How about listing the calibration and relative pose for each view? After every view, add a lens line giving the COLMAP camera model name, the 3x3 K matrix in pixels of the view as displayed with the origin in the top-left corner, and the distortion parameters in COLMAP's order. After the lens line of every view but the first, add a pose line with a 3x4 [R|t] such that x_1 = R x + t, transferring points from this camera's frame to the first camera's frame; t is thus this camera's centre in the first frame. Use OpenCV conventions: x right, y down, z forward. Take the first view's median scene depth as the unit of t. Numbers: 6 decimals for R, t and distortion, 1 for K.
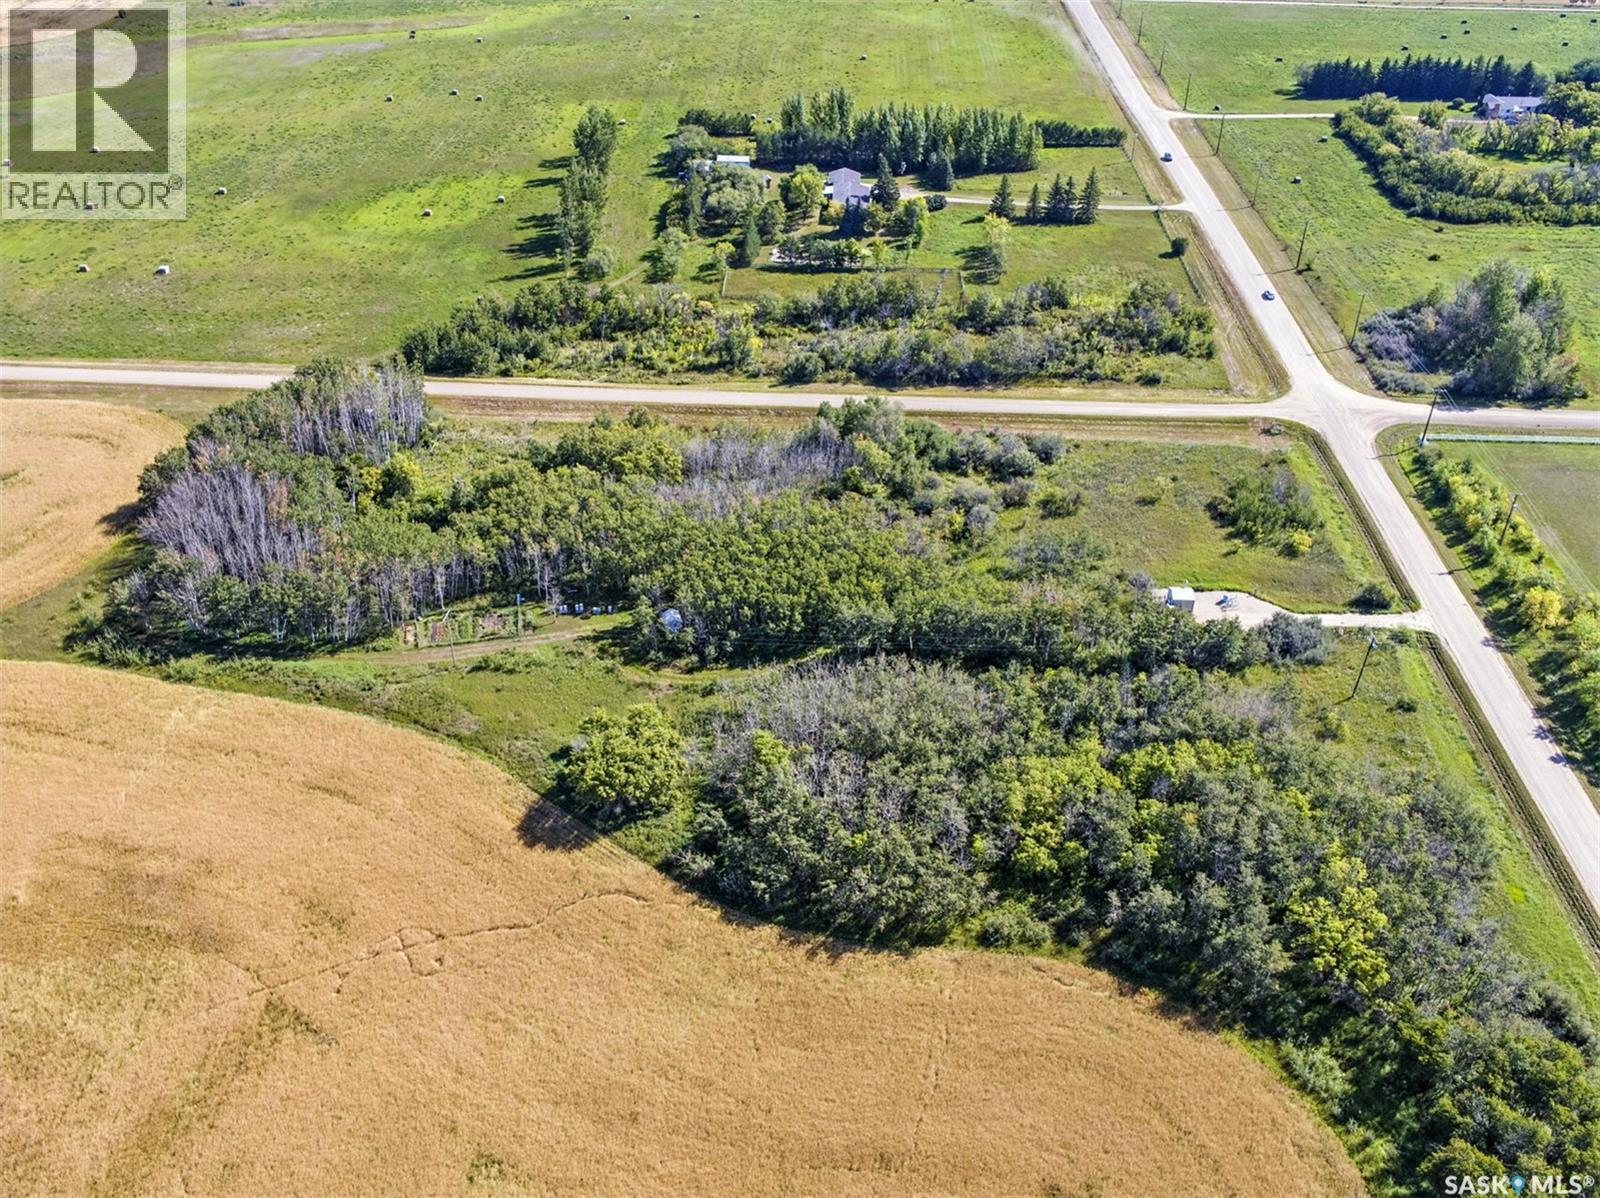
lens RADIAL K [[1385.9, 0, 811.9], [0, 1385.9, 604.7], [0, 0, 1]] dist [-0.002150, 0.008458]
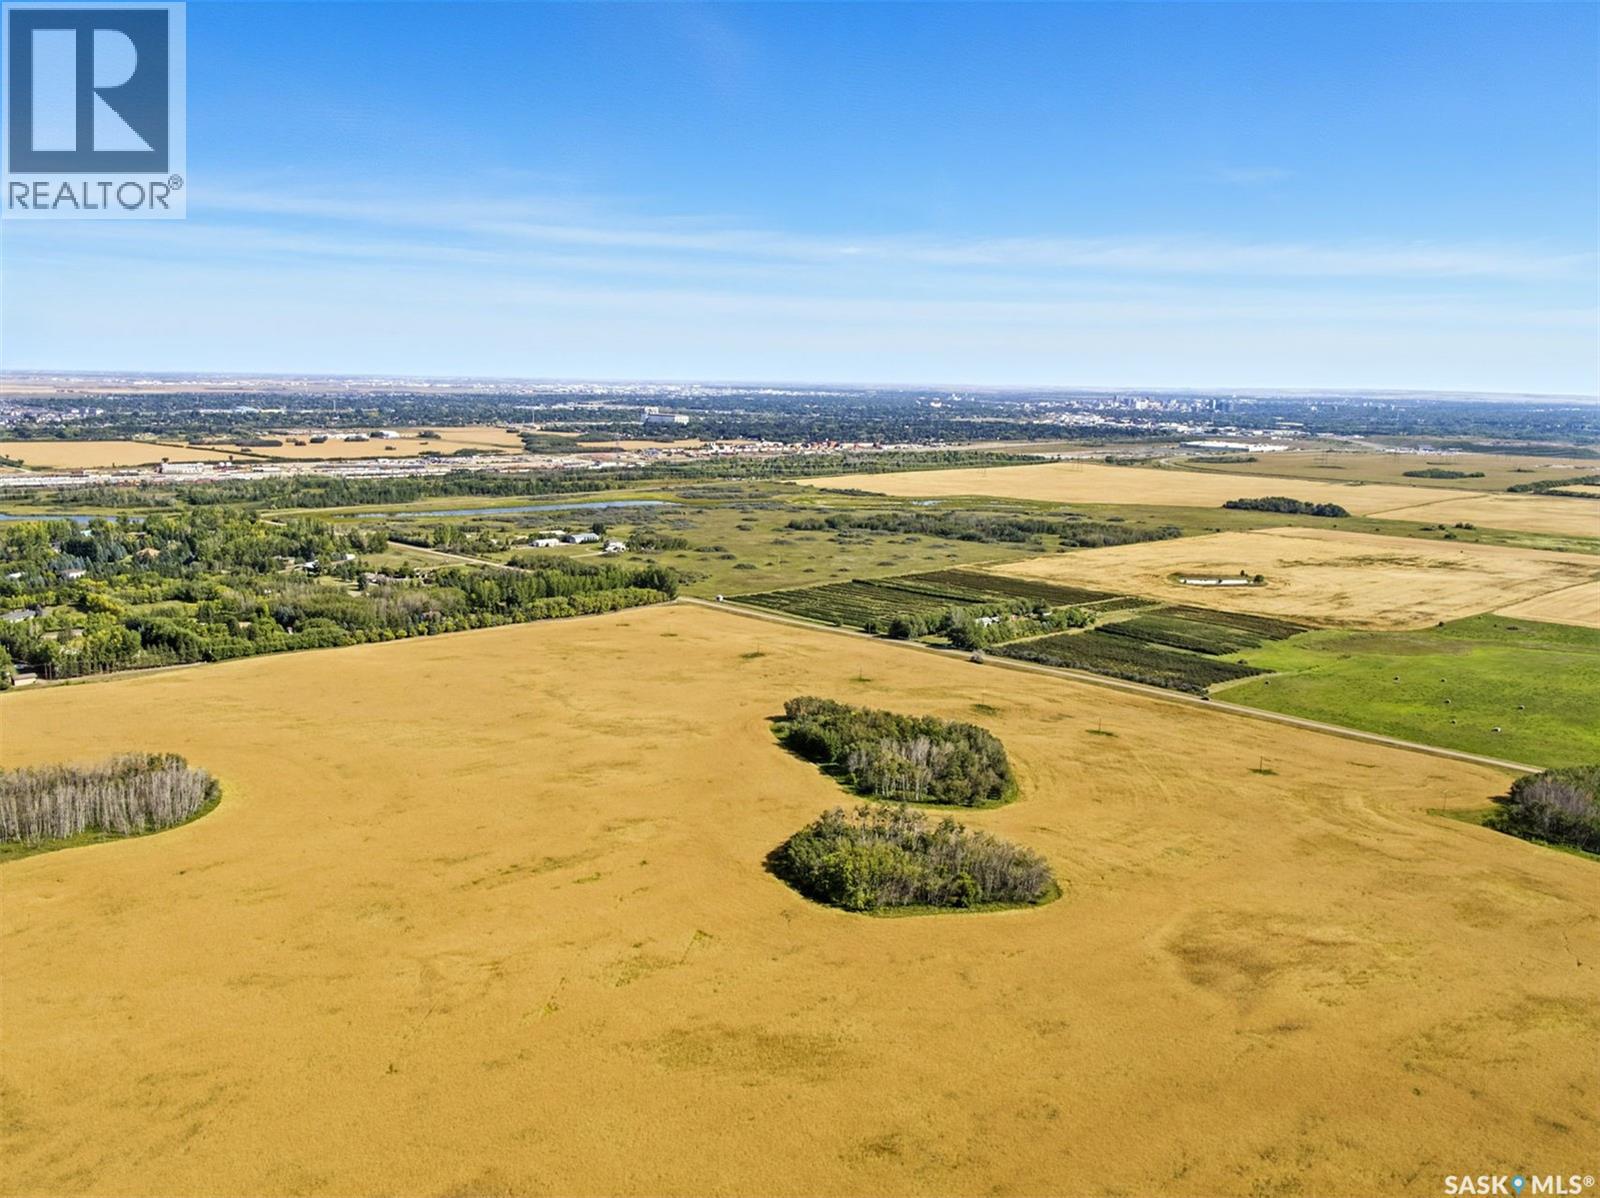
lens RADIAL K [[1385.9, 0, 814.4], [0, 1385.9, 591.3], [0, 0, 1]] dist [-0.002150, 0.008458]
pose [[0.726135, 0.107929, -0.679029, 0.142806], [-0.399291, 0.870191, -0.288677, 0.581630], [0.559728, 0.480749, 0.674971, -1.019433]]
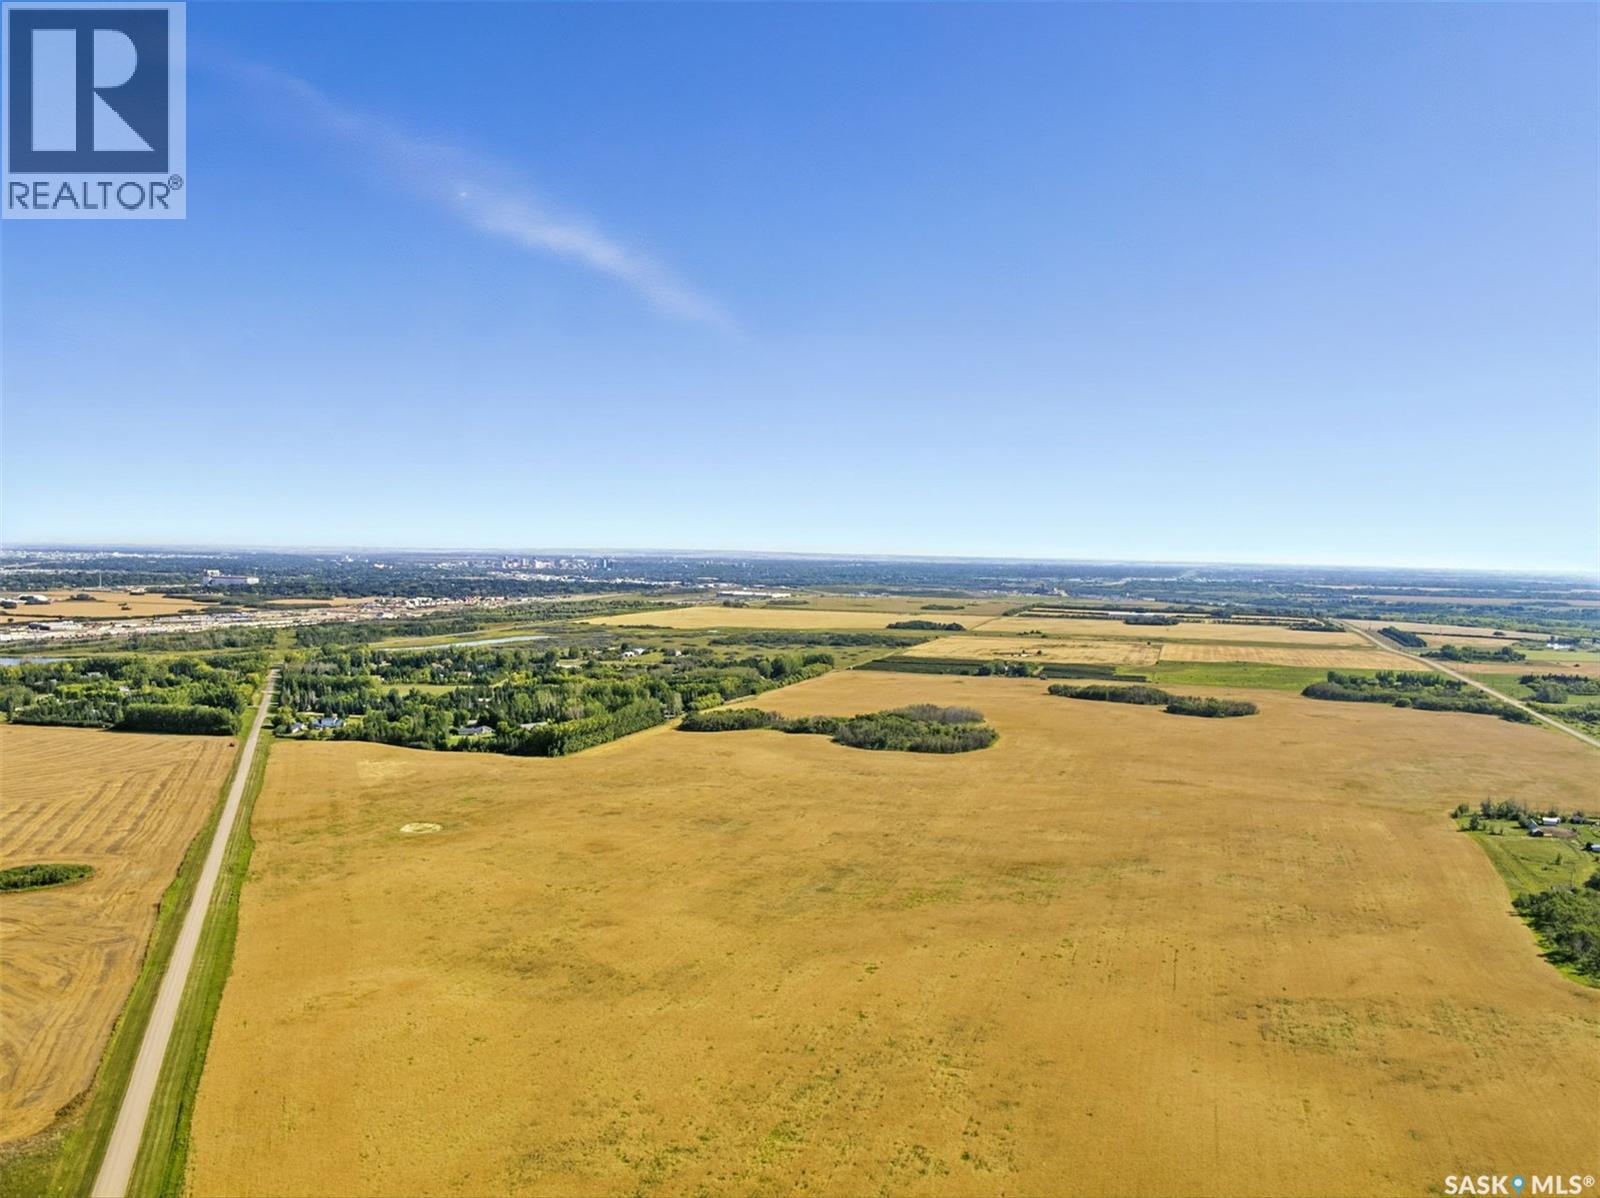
lens RADIAL K [[1385.9, 0, 813.0], [0, 1385.9, 606.8], [0, 0, 1]] dist [-0.002150, 0.008458]
pose [[0.970410, 0.016043, -0.240931, -0.930424], [-0.142923, 0.842392, -0.519566, 2.621893], [0.194623, 0.538626, 0.819758, -3.970204]]
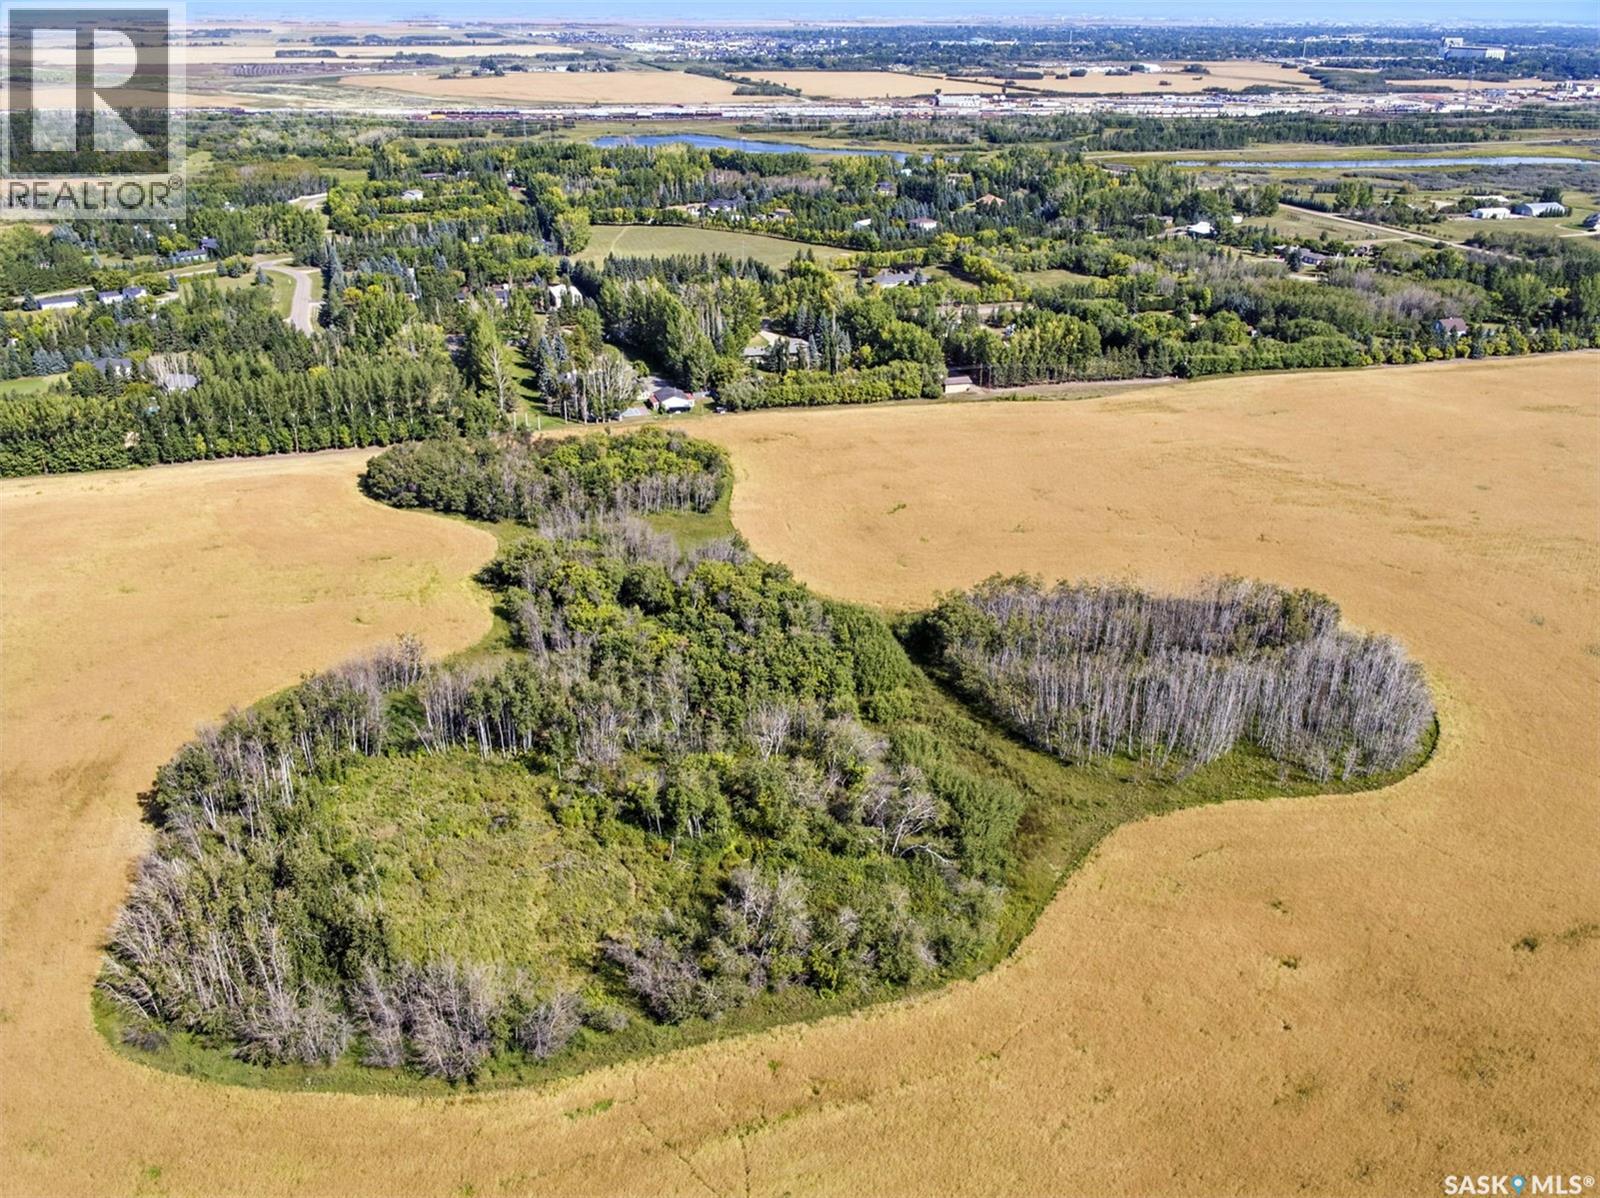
lens RADIAL K [[1385.9, 0, 813.6], [0, 1385.9, 603.7], [0, 0, 1]] dist [-0.002150, 0.008458]
pose [[0.333940, 0.369315, -0.867231, -0.872449], [-0.540550, 0.828760, 0.144786, 0.635431], [0.772198, 0.420432, 0.476389, -0.936590]]
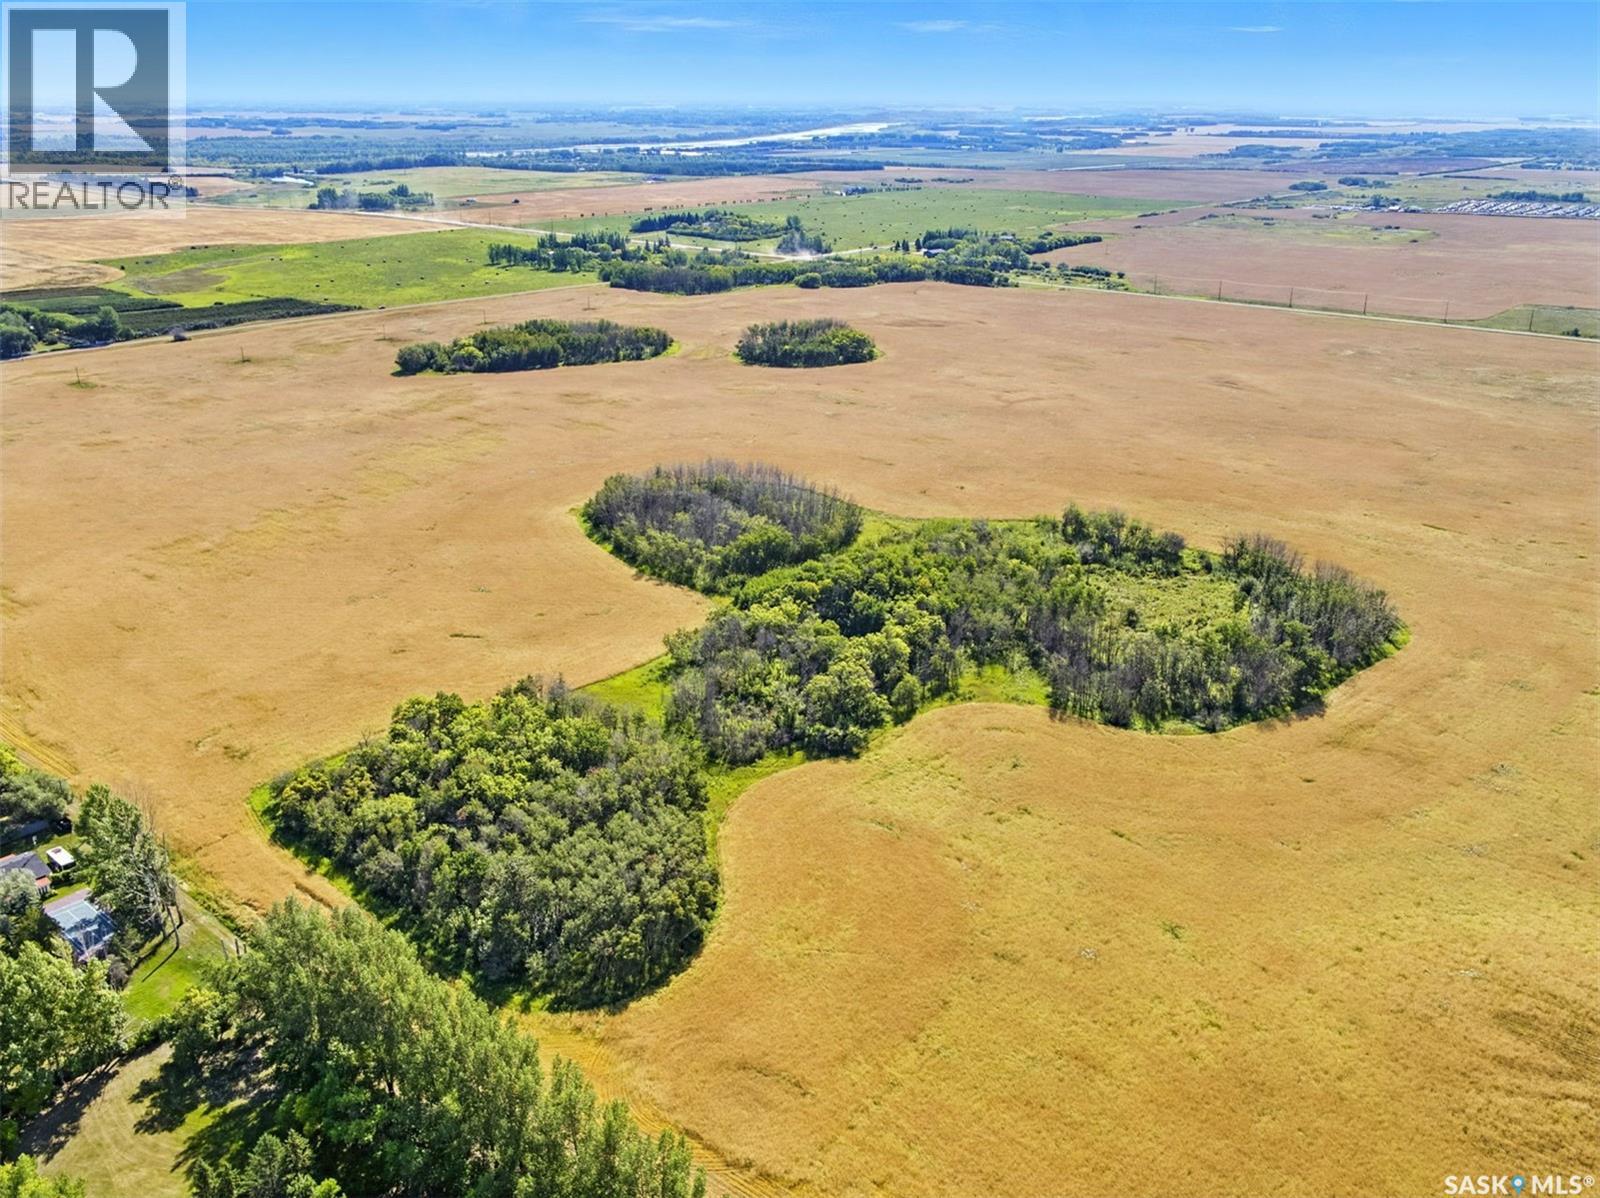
lens RADIAL K [[1385.9, 0, 805.0], [0, 1385.9, 605.6], [0, 0, 1]] dist [-0.002150, 0.008458]
pose [[0.626448, -0.286120, 0.725051, -2.602091], [0.450485, 0.892008, -0.037217, 0.850551], [-0.636103, 0.349939, 0.687689, -1.296374]]
